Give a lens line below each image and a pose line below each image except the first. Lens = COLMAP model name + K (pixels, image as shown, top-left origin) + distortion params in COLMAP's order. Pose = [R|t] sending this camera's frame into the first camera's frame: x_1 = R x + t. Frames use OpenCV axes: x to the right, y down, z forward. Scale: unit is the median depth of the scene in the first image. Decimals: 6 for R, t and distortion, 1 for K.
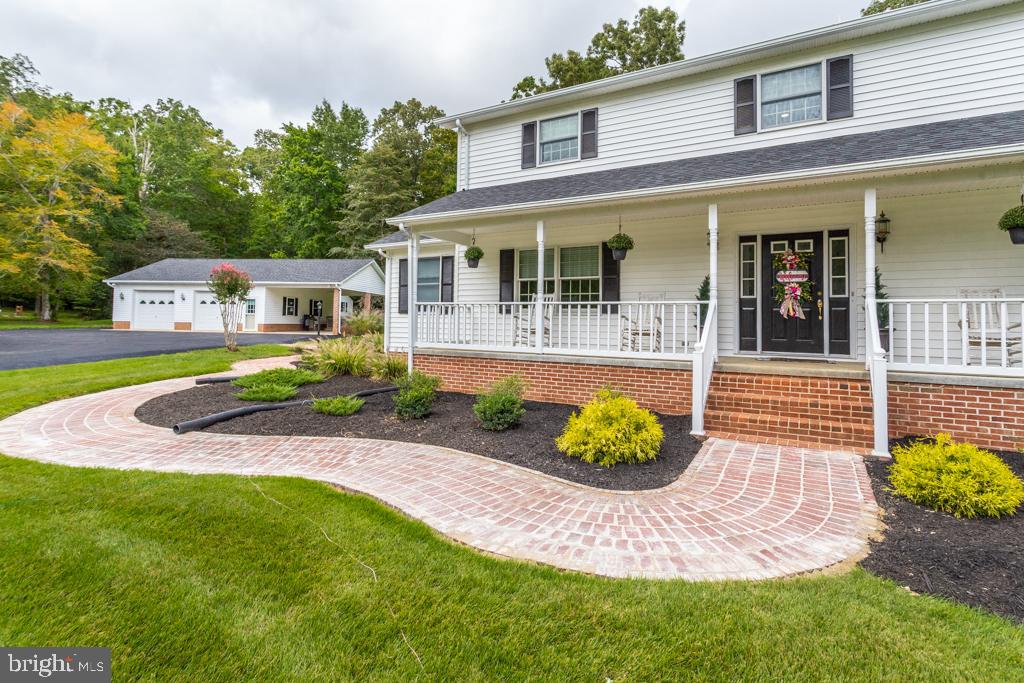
lens RADIAL K [[505.9, 0, 513.4], [0, 505.9, 298.1], [0, 0, 1]] dist [0.017859, -0.000459]
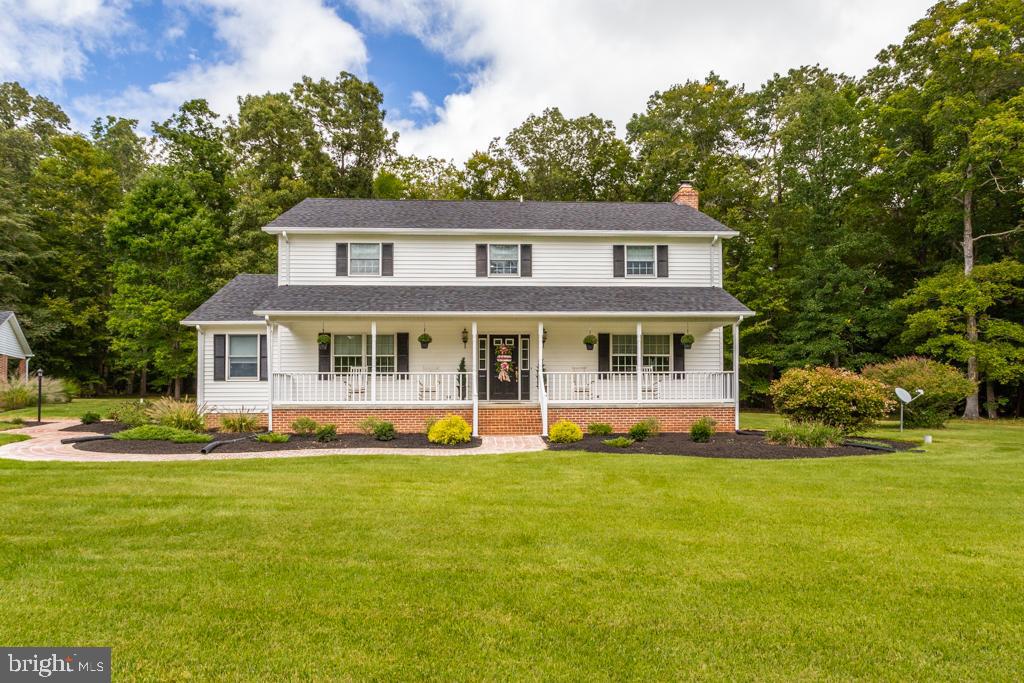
lens RADIAL K [[613.3, 0, 503.6], [0, 613.3, 378.6], [0, 0, 1]] dist [0.005421, 0.001733]
pose [[0.835679, -0.008068, 0.549158, -0.524524], [-0.009365, 0.999537, 0.028936, -0.026280], [-0.549138, -0.029324, 0.835217, -0.666514]]
